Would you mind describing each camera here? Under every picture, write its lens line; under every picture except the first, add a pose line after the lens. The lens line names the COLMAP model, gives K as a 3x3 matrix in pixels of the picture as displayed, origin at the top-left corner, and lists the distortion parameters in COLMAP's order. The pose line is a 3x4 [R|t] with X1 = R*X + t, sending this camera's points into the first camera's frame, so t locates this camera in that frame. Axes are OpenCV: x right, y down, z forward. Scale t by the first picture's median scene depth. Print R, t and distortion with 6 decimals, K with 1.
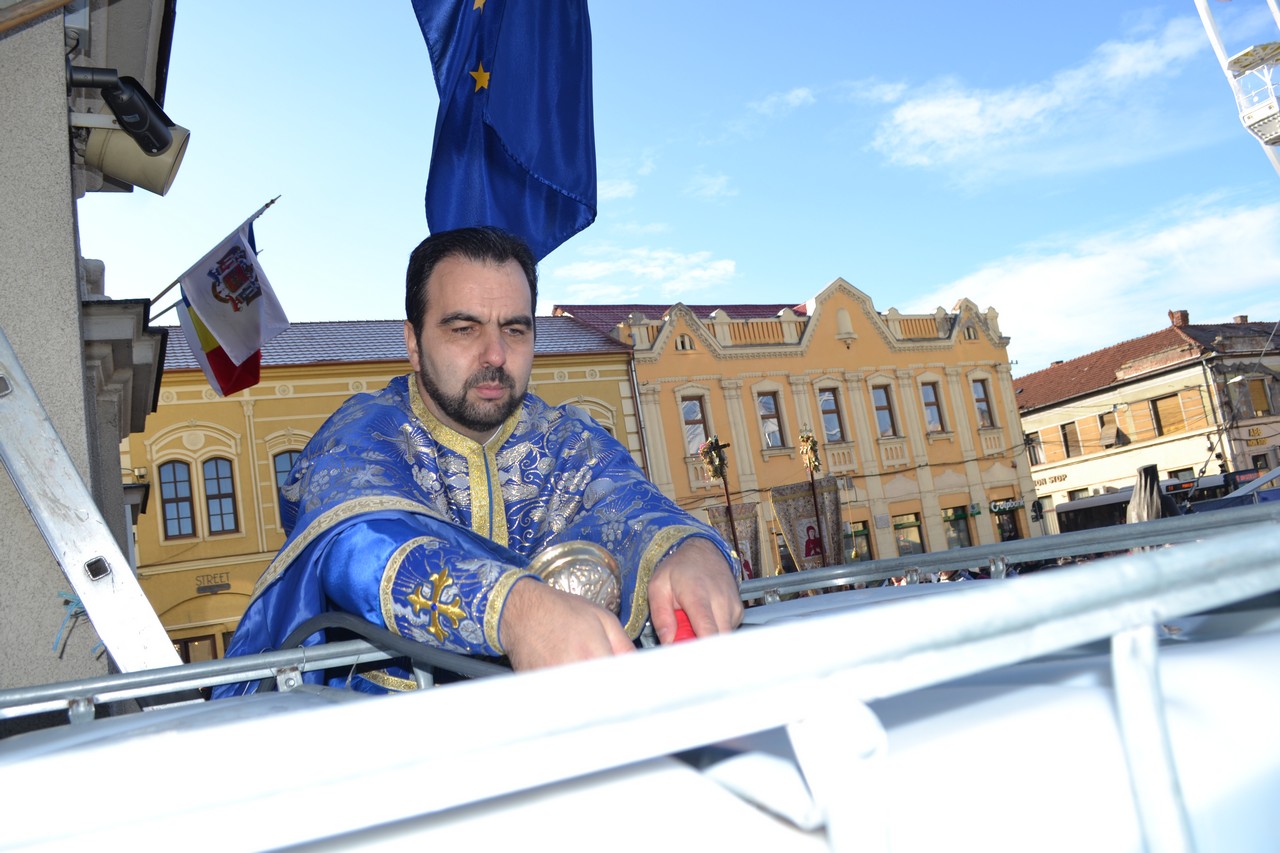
lens RADIAL K [[1024.0, 0, 631.4], [0, 1024.0, 421.6], [0, 0, 1]] dist [-0.088991, 0.028271]
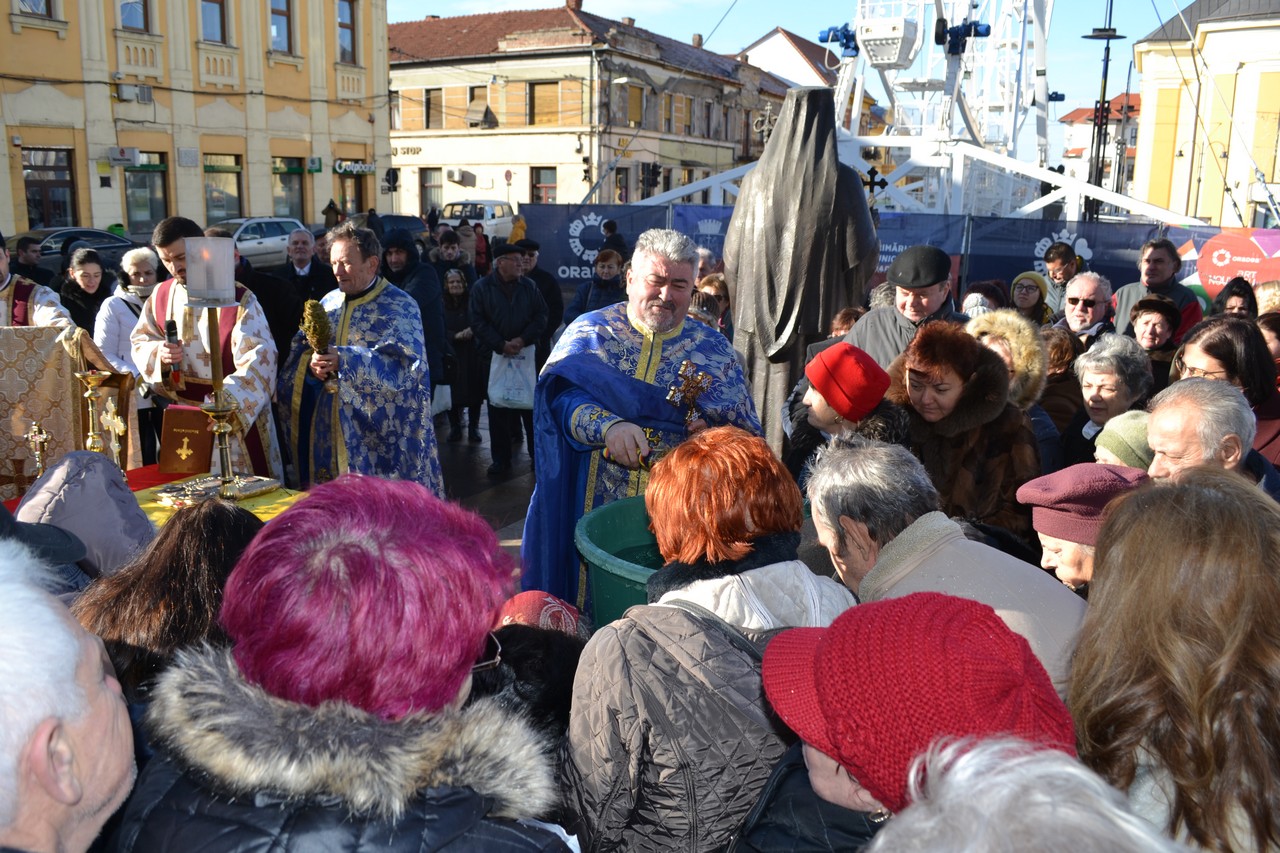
lens RADIAL K [[1024.0, 0, 639.9], [0, 1024.0, 437.2], [0, 0, 1]] dist [-0.088991, 0.028271]
pose [[0.785768, 0.028208, 0.617878, 0.062793], [-0.235539, 0.937338, 0.256747, 0.025253], [-0.571919, -0.347278, 0.743174, 0.211162]]
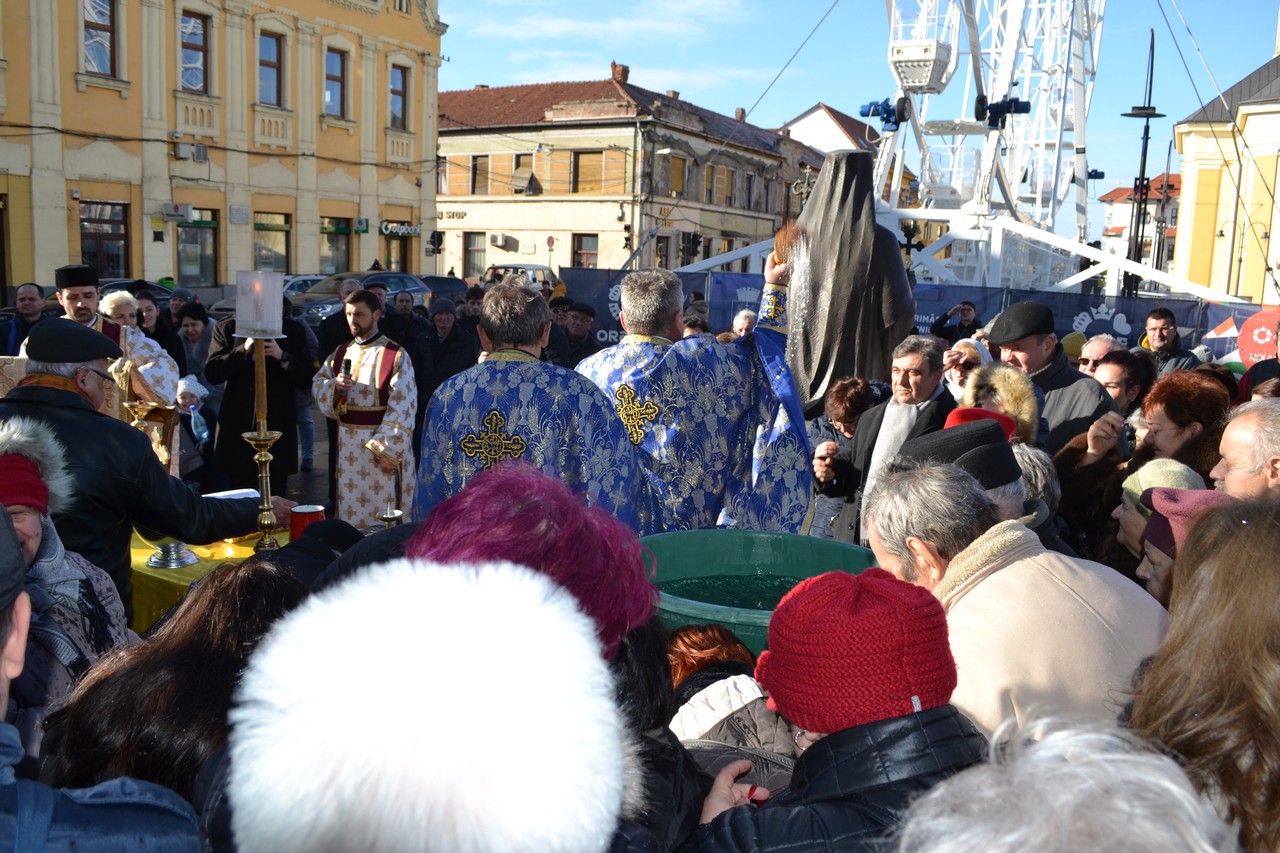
lens RADIAL K [[1024.0, 0, 642.1], [0, 1024.0, 441.4], [0, 0, 1]] dist [-0.088991, 0.028271]
pose [[0.802906, 0.088623, 0.589481, 0.062436], [-0.255513, 0.944602, 0.206012, 0.026913], [-0.538568, -0.316028, 0.781070, 0.209824]]
